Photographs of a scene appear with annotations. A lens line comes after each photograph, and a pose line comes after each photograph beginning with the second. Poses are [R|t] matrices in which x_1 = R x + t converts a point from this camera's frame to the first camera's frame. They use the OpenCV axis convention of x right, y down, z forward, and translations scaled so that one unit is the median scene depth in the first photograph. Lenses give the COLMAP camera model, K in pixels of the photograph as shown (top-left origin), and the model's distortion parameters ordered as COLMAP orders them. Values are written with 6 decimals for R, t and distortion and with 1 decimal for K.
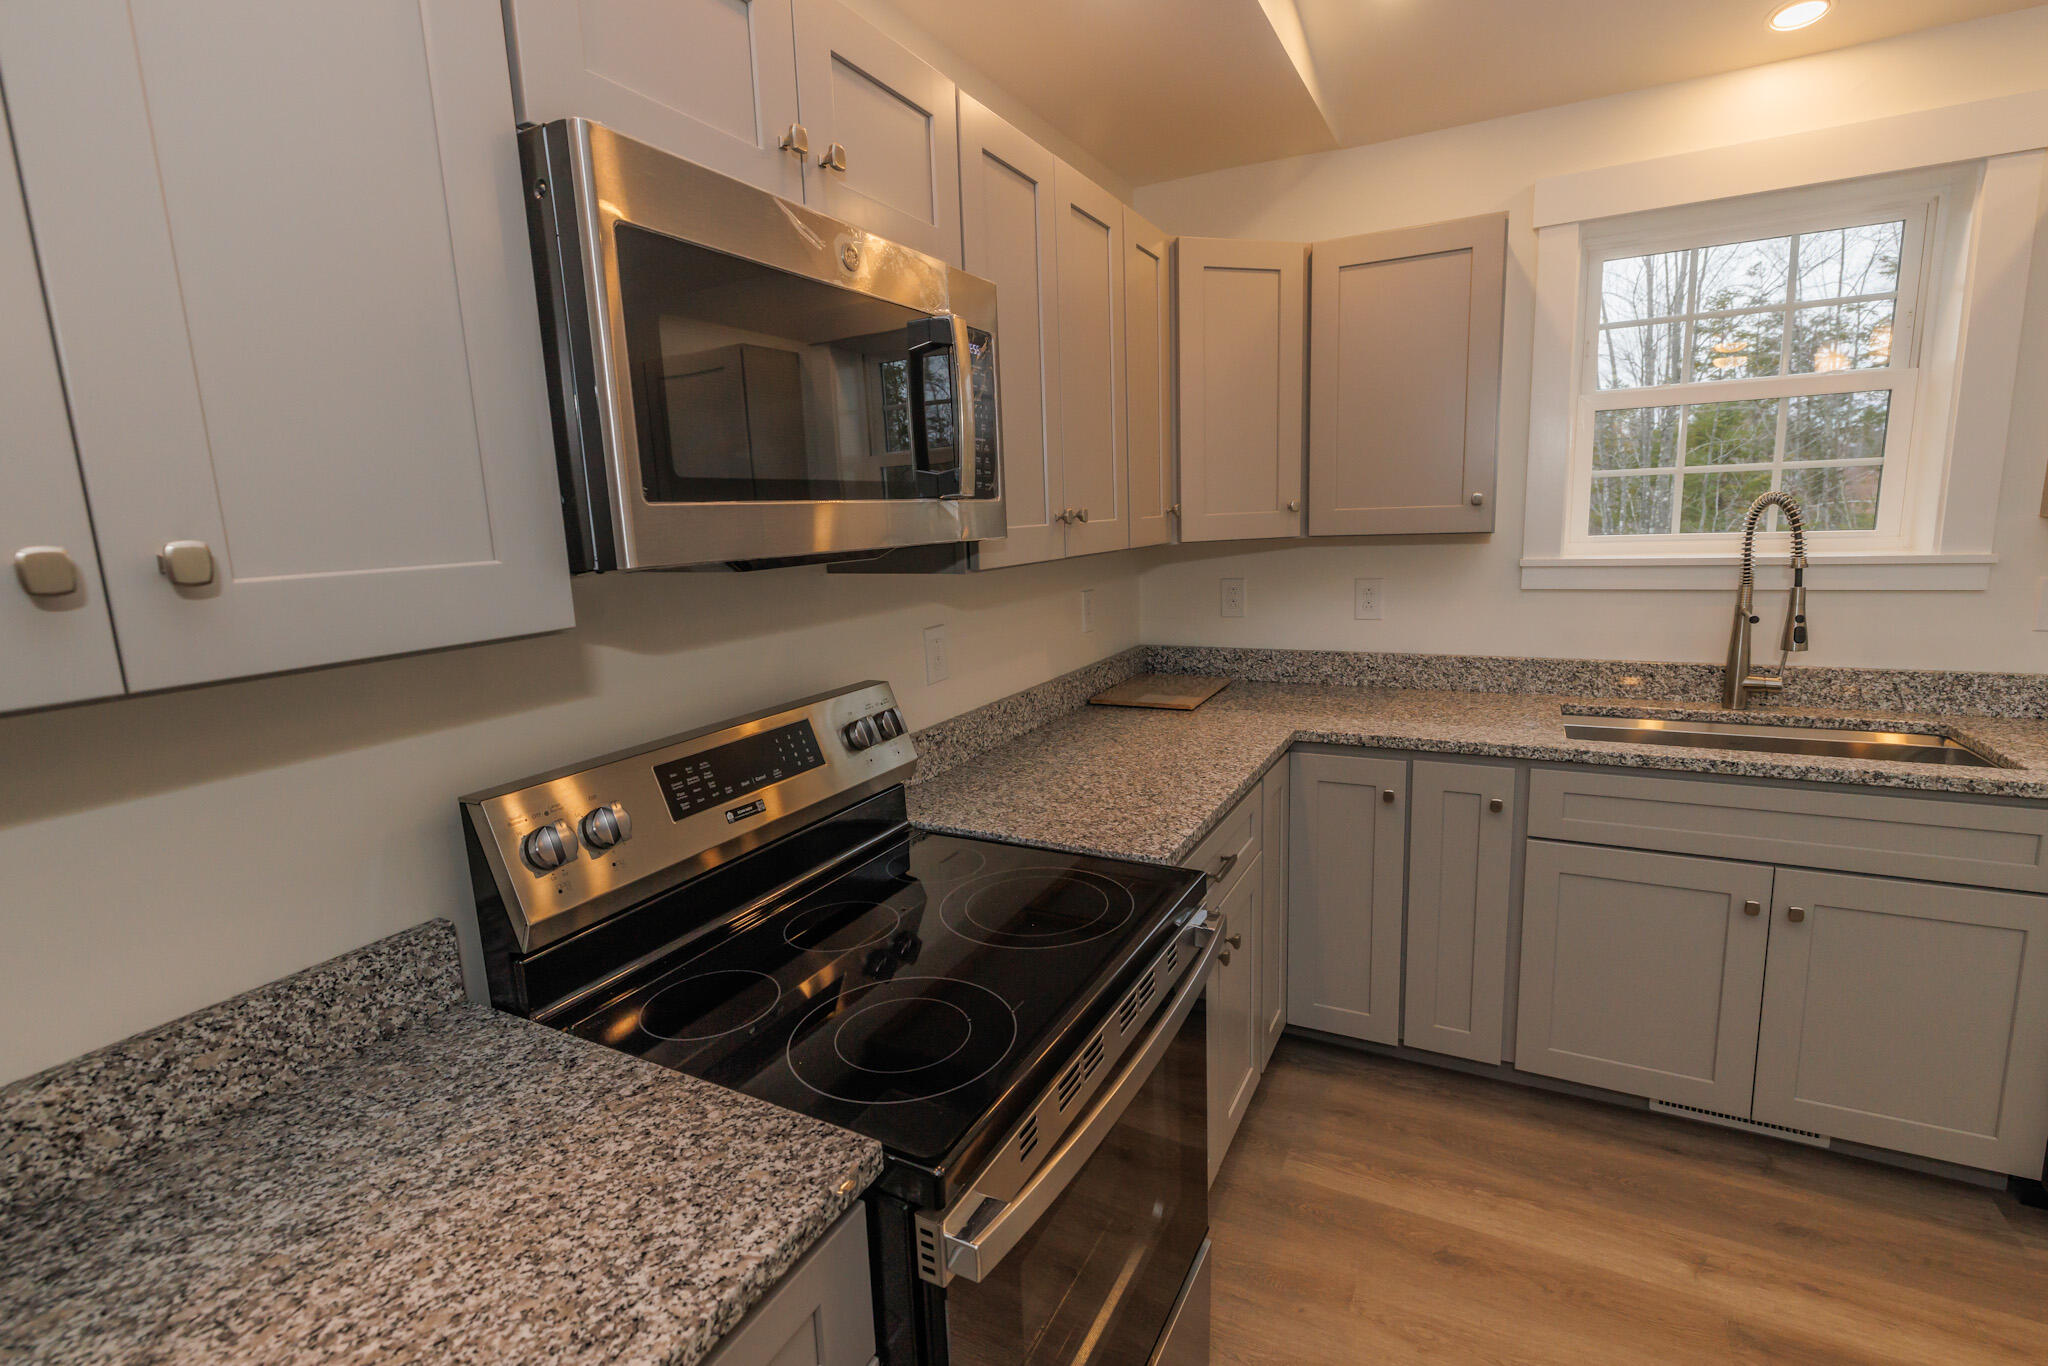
lens RADIAL K [[967.5, 0, 1026.1], [0, 967.5, 674.9], [0, 0, 1]] dist [0.000944, -0.000068]
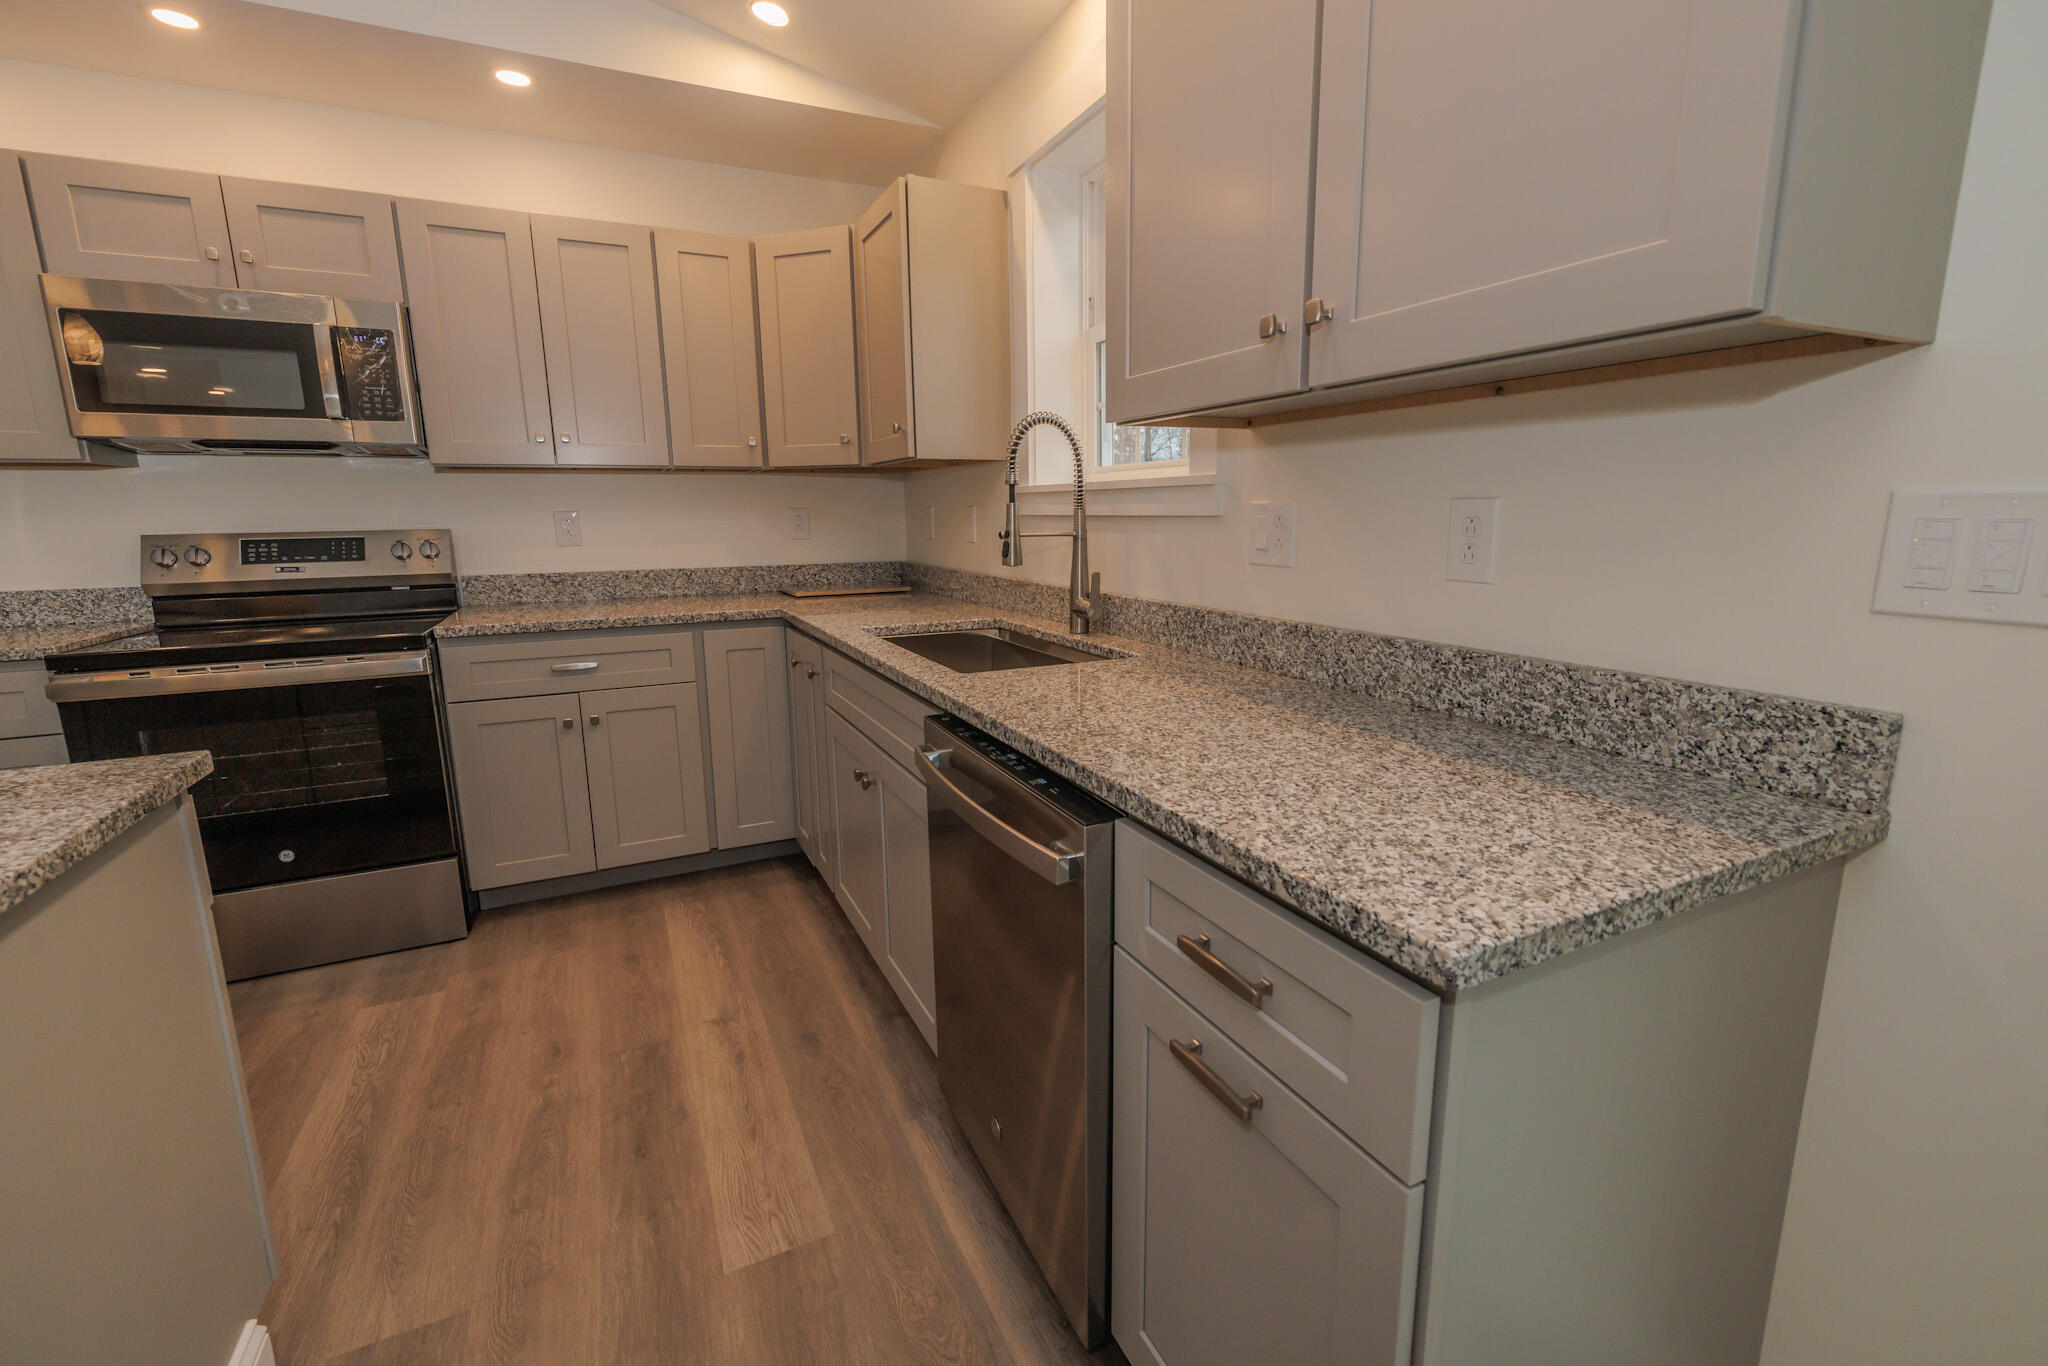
lens RADIAL K [[888.4, 0, 1003.0], [0, 888.4, 678.6], [0, 0, 1]] dist [-0.000355, -0.000157]
pose [[0.796806, 0.144647, -0.586666, 1.407337], [-0.122958, 0.989424, 0.076950, 0.023139], [0.591592, 0.010821, 0.806165, 0.234541]]
